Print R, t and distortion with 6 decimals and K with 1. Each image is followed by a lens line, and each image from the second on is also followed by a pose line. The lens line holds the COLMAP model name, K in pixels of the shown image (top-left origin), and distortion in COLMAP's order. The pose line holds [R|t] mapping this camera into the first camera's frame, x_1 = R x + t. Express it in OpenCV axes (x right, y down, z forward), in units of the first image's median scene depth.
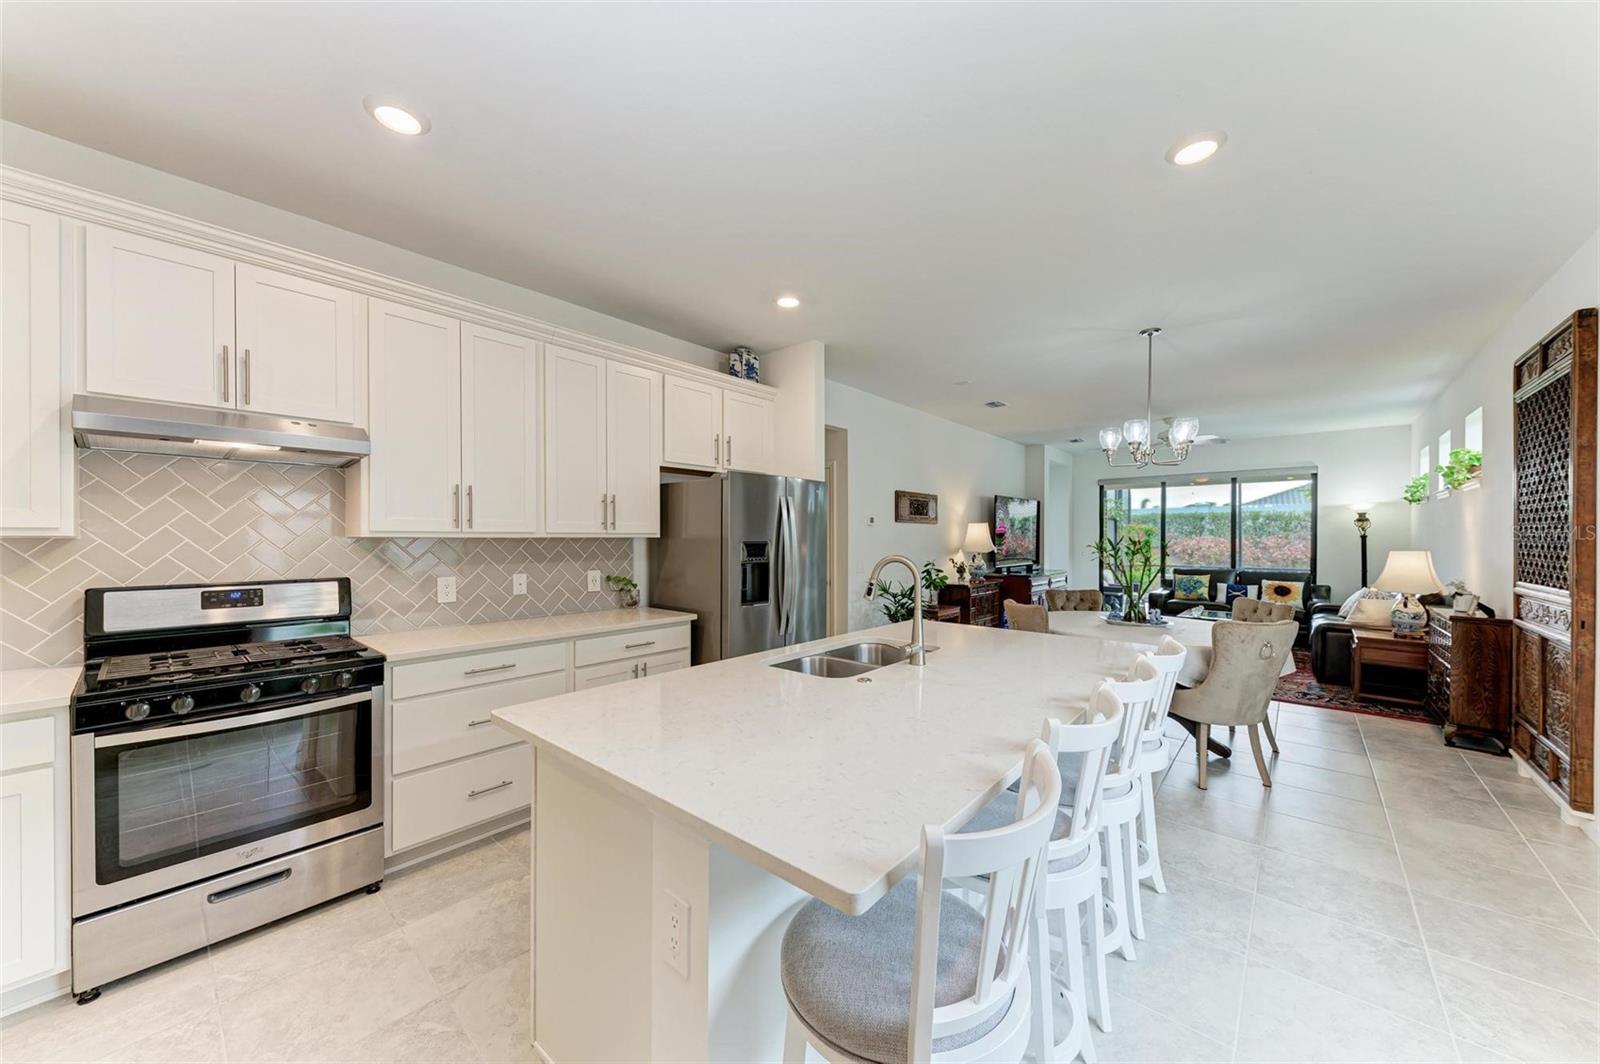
lens RADIAL K [[564.9, 0, 799.1], [0, 564.9, 541.9], [0, 0, 1]] dist [0.016901, -0.005762]
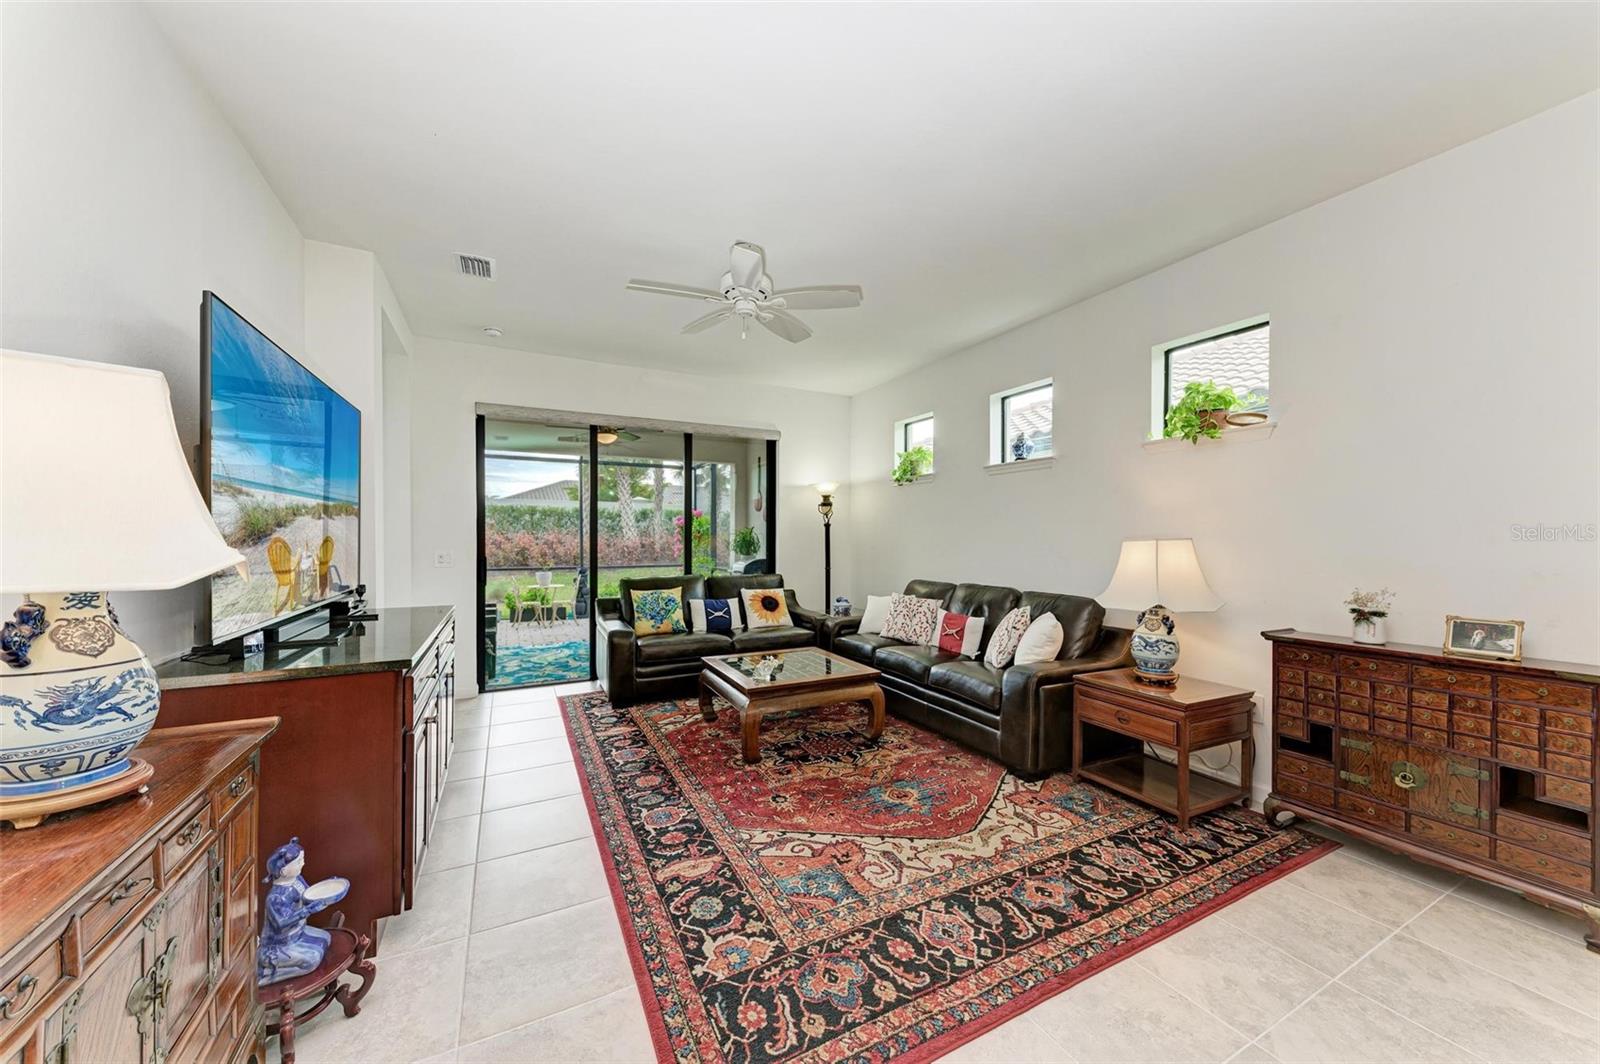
lens RADIAL K [[564.9, 0, 799.1], [0, 564.9, 541.9], [0, 0, 1]] dist [0.016901, -0.005762]
pose [[0.368563, -0.010702, 0.929541, 0.378512], [0.006563, 0.999939, 0.008910, 0.010581], [-0.929580, 0.002817, 0.368611, 1.173290]]
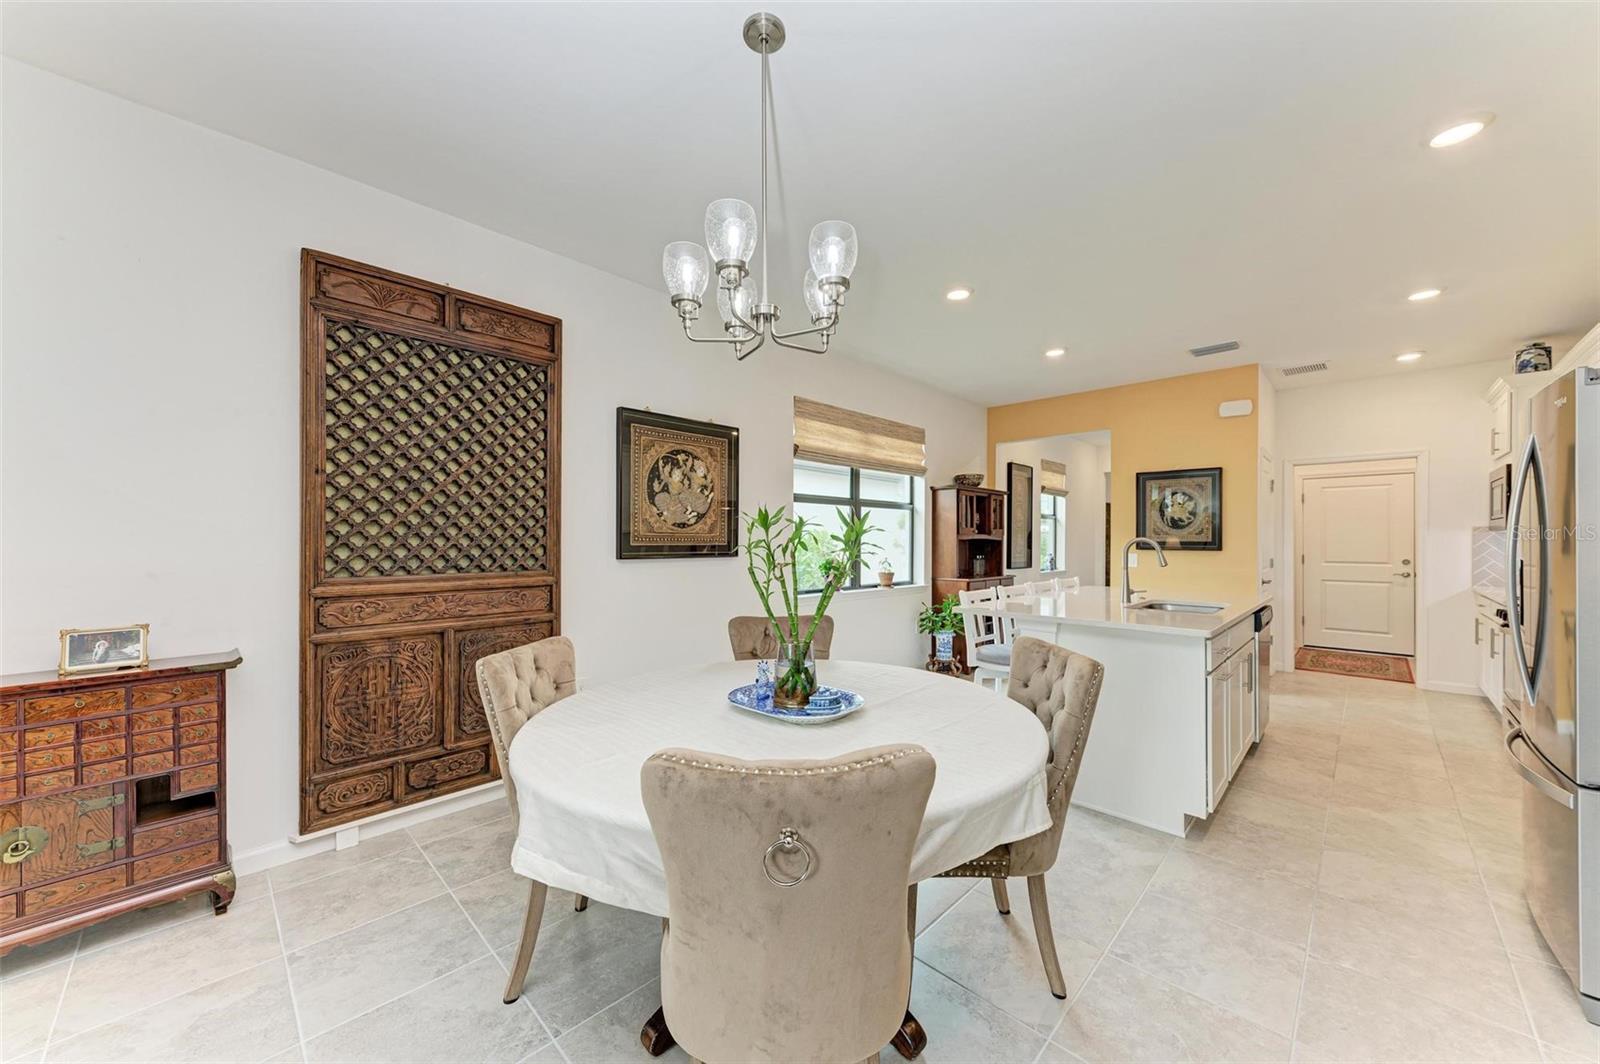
lens RADIAL K [[575.7, 0, 799.8], [0, 575.7, 539.2], [0, 0, 1]] dist [0.022742, -0.008559]
pose [[-0.998572, -0.005862, 0.053099, 0.478307], [-0.005495, 0.999960, 0.007052, 0.010524], [-0.053138, 0.006750, -0.998564, 1.223514]]
